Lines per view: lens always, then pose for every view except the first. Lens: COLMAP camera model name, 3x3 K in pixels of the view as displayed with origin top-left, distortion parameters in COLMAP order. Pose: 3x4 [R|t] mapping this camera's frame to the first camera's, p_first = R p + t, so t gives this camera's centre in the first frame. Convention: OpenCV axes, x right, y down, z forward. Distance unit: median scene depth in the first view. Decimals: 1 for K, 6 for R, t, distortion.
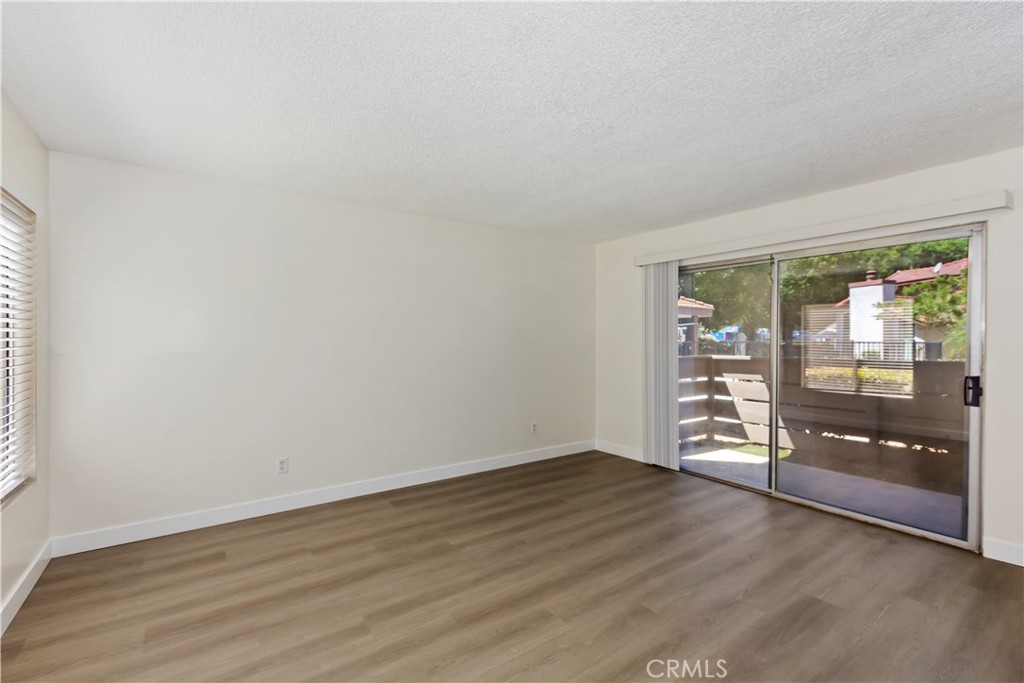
lens RADIAL K [[456.4, 0, 514.7], [0, 456.4, 338.5], [0, 0, 1]] dist [-0.000179, 0.000087]
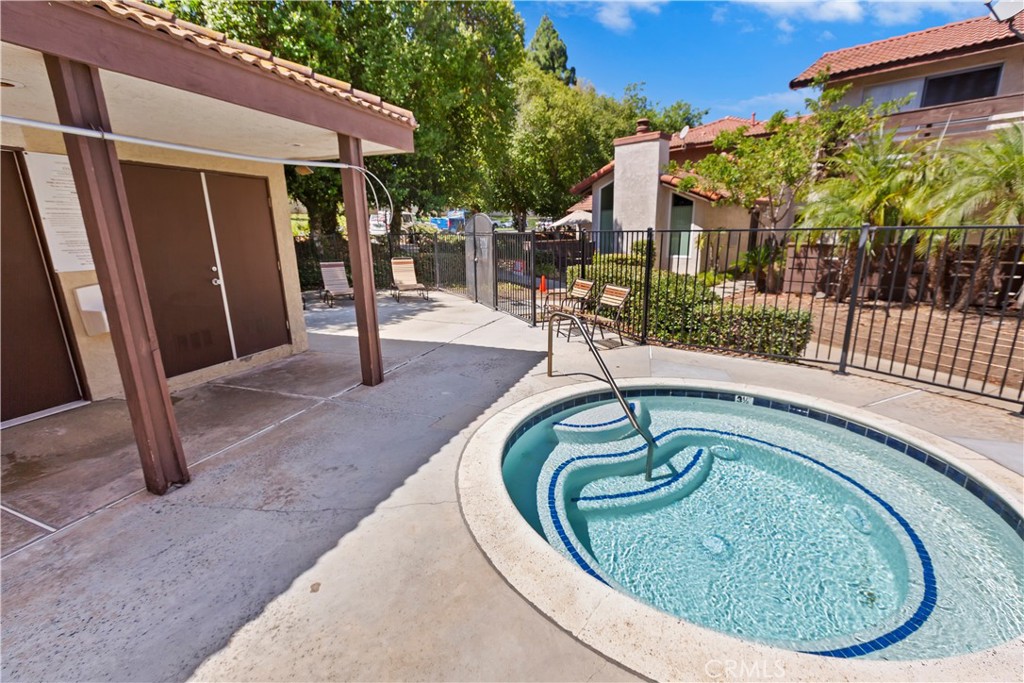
lens RADIAL K [[453.3, 0, 514.7], [0, 453.3, 344.8], [0, 0, 1]] dist [-0.003907, -0.000060]
pose [[0.838314, -0.153136, 0.523238, 0.217141], [0.018913, 0.967332, 0.252807, 0.001880], [-0.544859, -0.202035, 0.813825, 0.484390]]
